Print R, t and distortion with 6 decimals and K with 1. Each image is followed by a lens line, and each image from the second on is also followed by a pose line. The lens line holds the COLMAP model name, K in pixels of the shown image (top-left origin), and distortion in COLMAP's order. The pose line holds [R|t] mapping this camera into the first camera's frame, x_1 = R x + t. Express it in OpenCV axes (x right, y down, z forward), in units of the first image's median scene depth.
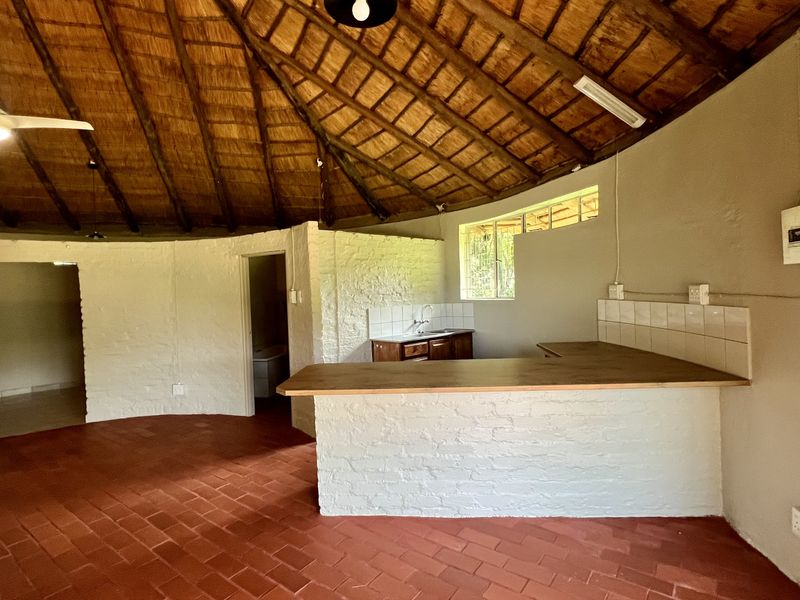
lens RADIAL K [[411.0, 0, 398.0], [0, 411.0, 302.7], [0, 0, 1]] dist [0.004114, -0.011435]
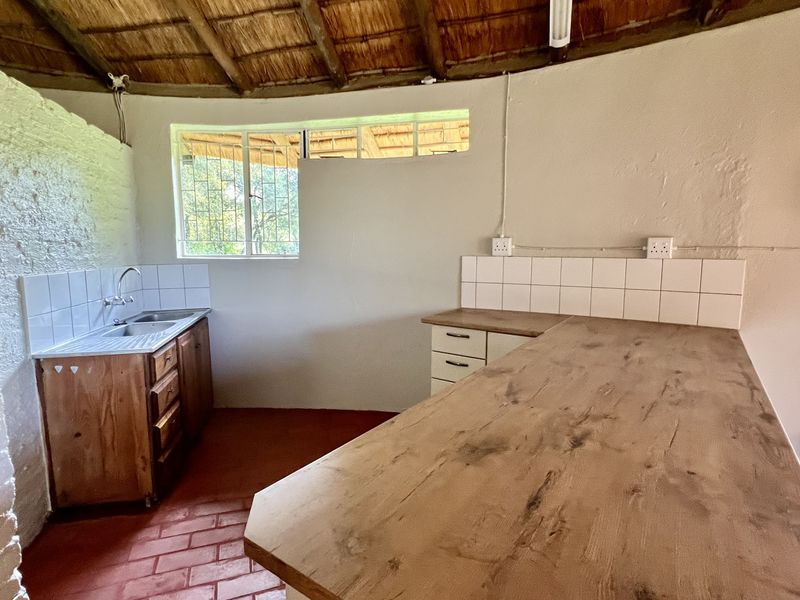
lens RADIAL K [[411.0, 0, 398.0], [0, 411.0, 302.7], [0, 0, 1]] dist [0.004114, -0.011435]
pose [[0.529241, -0.079257, 0.844762, -0.208249], [0.010713, 0.996172, 0.086751, 0.008860], [-0.848404, -0.036862, 0.528064, 0.510599]]
